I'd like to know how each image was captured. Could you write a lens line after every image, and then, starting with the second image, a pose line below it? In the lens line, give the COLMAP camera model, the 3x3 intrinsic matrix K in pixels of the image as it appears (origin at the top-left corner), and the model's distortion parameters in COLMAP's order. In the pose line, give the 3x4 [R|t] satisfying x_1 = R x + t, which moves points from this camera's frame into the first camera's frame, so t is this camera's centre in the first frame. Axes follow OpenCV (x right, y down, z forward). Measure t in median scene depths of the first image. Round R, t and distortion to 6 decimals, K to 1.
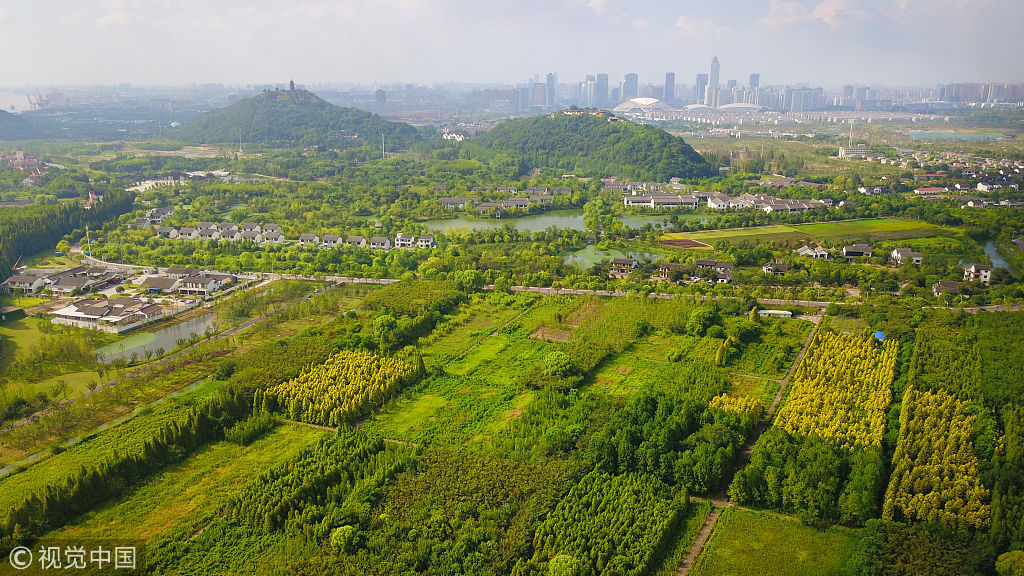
lens RADIAL K [[775.6, 0, 512.0], [0, 775.6, 288.0], [0, 0, 1]] dist [0.050070, -0.080127]
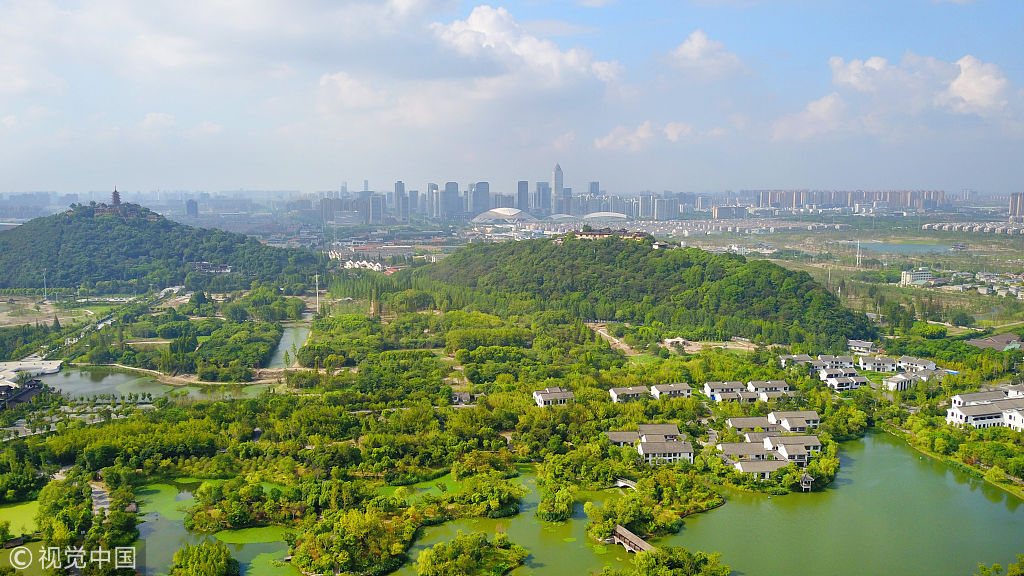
lens RADIAL K [[775.6, 0, 512.0], [0, 775.6, 288.0], [0, 0, 1]] dist [0.050070, -0.080127]
pose [[0.962860, -0.037478, 0.267388, -0.254762], [0.072512, 0.989832, -0.122374, -0.136480], [-0.260082, 0.137218, 0.955787, 0.497604]]
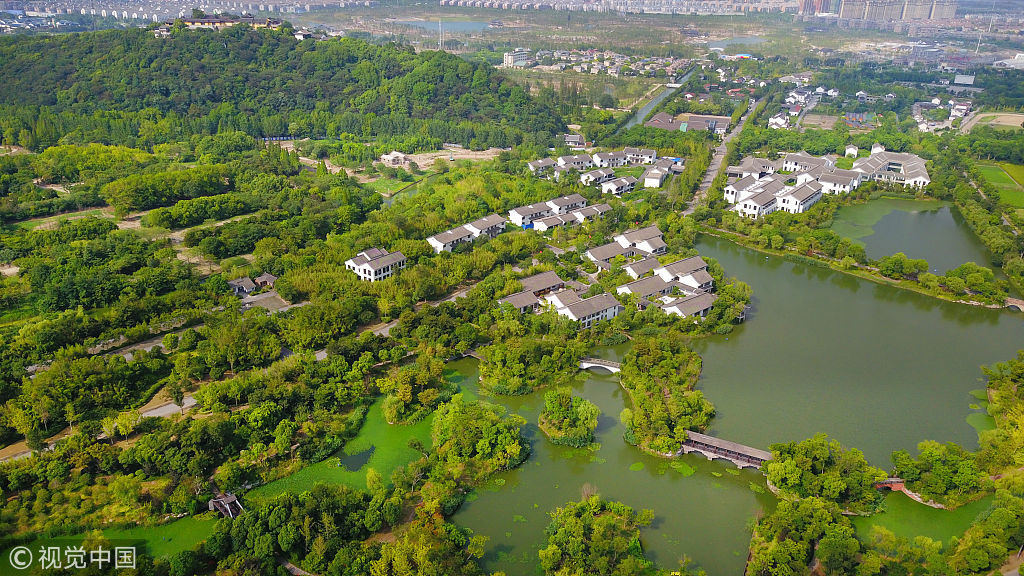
lens RADIAL K [[775.6, 0, 512.0], [0, 775.6, 288.0], [0, 0, 1]] dist [0.050070, -0.080127]
pose [[0.618339, -0.294027, 0.728838, -0.334763], [0.184037, 0.955766, 0.229439, -0.187615], [-0.764060, -0.007738, 0.645099, 0.678380]]
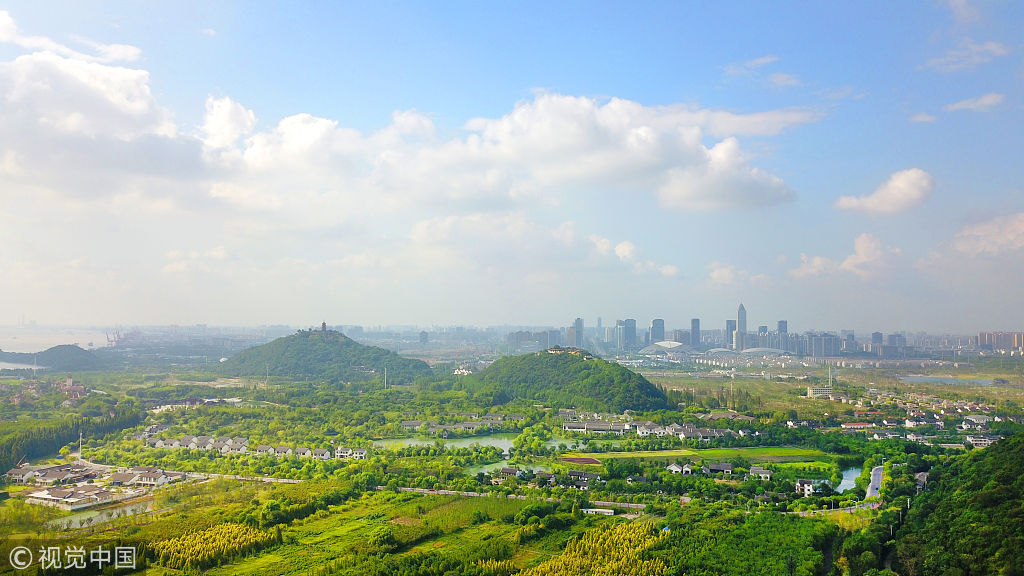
lens RADIAL K [[779.7, 0, 512.0], [0, 779.7, 288.0], [0, 0, 1]] dist [0.003726, 0.005430]
pose [[0.997193, 0.006253, -0.074608, 0.134594], [-0.028493, 0.953217, -0.300942, 0.032721], [0.069236, 0.302223, 0.950720, -0.120468]]
